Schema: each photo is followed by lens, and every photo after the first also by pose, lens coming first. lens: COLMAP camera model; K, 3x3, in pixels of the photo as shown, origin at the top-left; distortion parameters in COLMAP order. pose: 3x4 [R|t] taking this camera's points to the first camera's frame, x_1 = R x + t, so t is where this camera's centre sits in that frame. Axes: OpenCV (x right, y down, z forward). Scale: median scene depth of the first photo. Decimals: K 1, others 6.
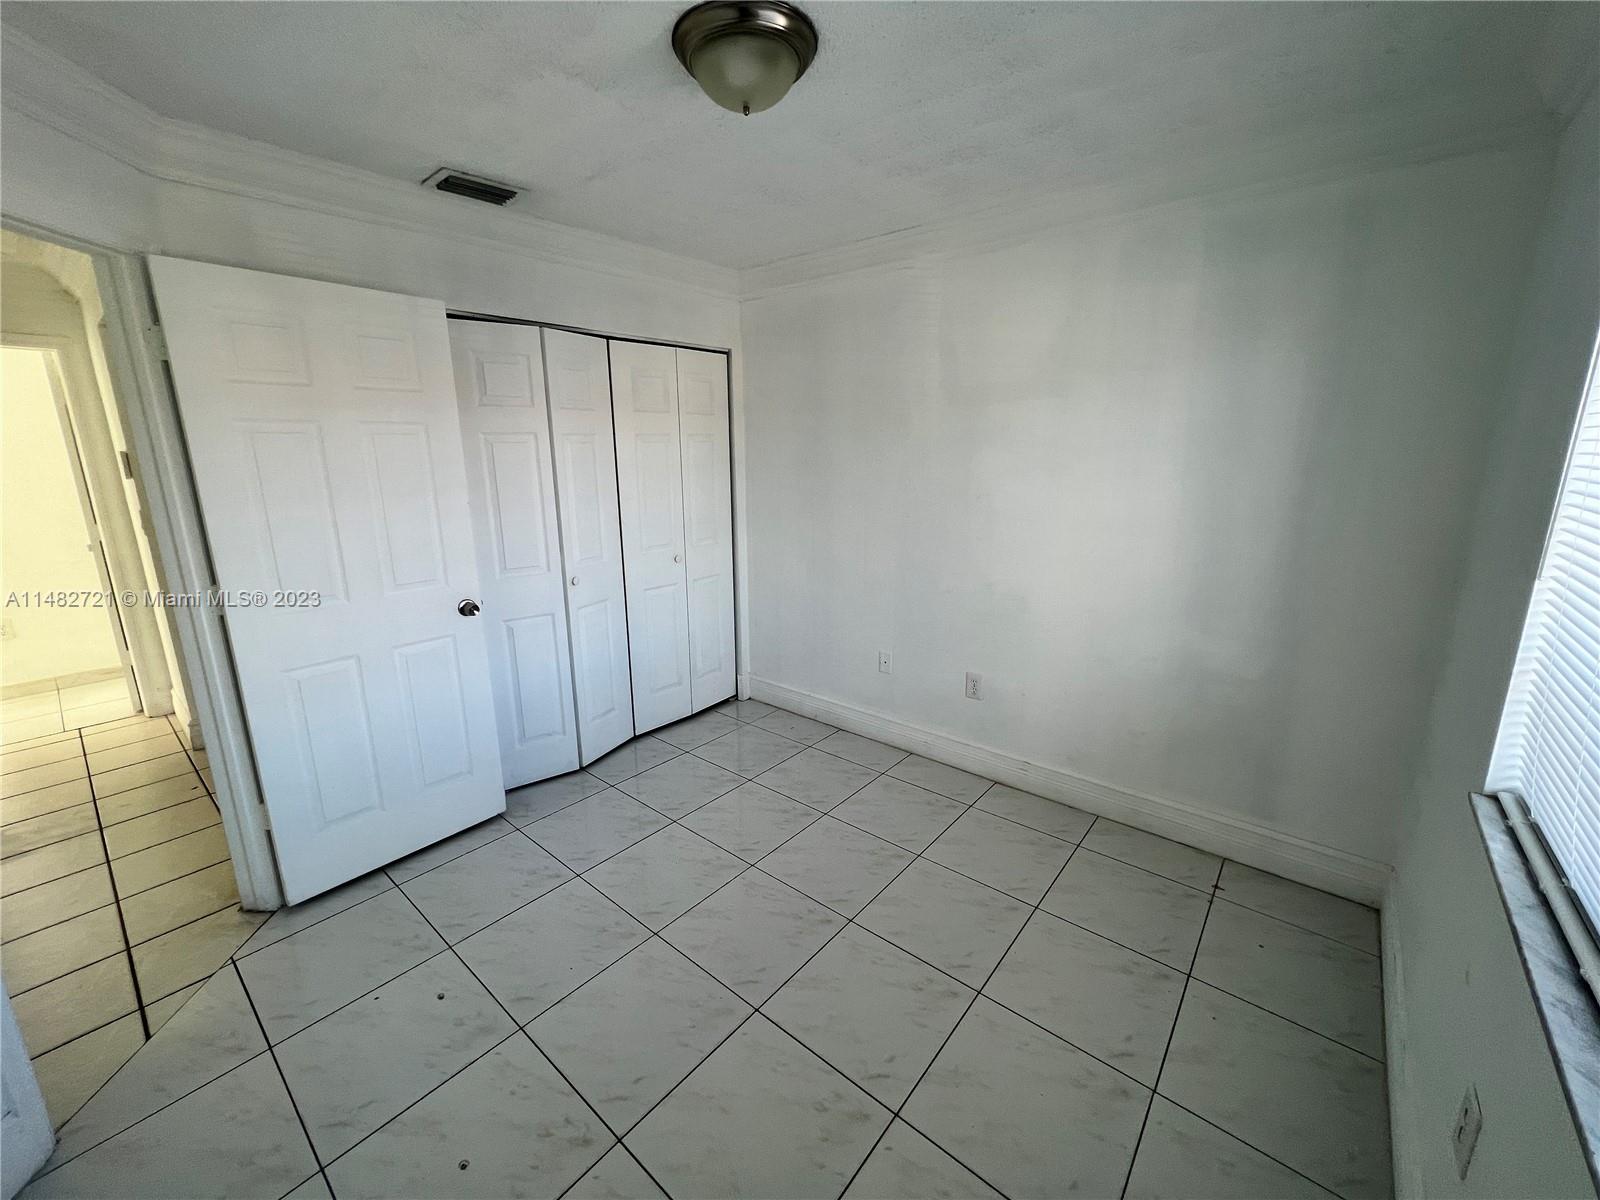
lens RADIAL K [[639.0, 0, 800.0], [0, 639.0, 600.0], [0, 0, 1]] dist [0.000473, -0.000019]
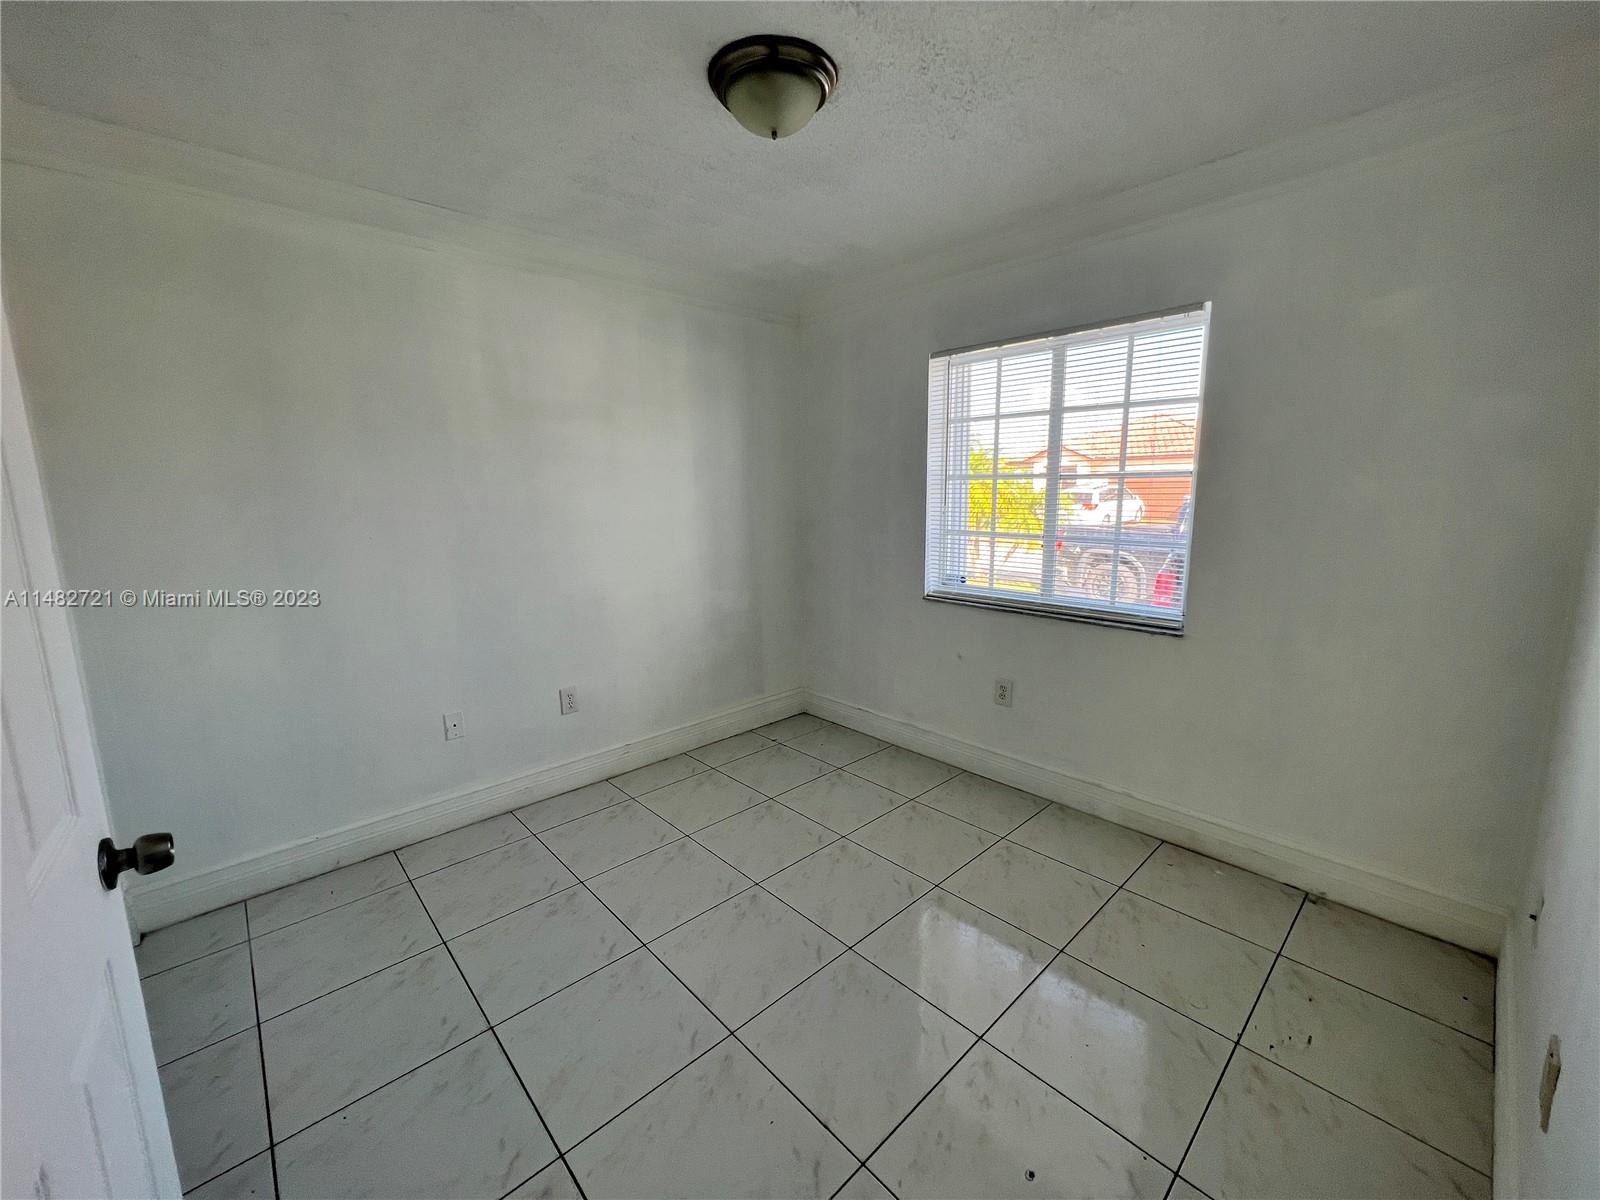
lens RADIAL K [[641.6, 0, 796.9], [0, 641.6, 595.0], [0, 0, 1]] dist [0.000326, -0.000206]
pose [[0.123328, -0.158284, 0.979661, -0.703546], [0.240851, 0.962455, 0.125184, -0.069537], [-0.962695, 0.220514, 0.156821, 0.516424]]
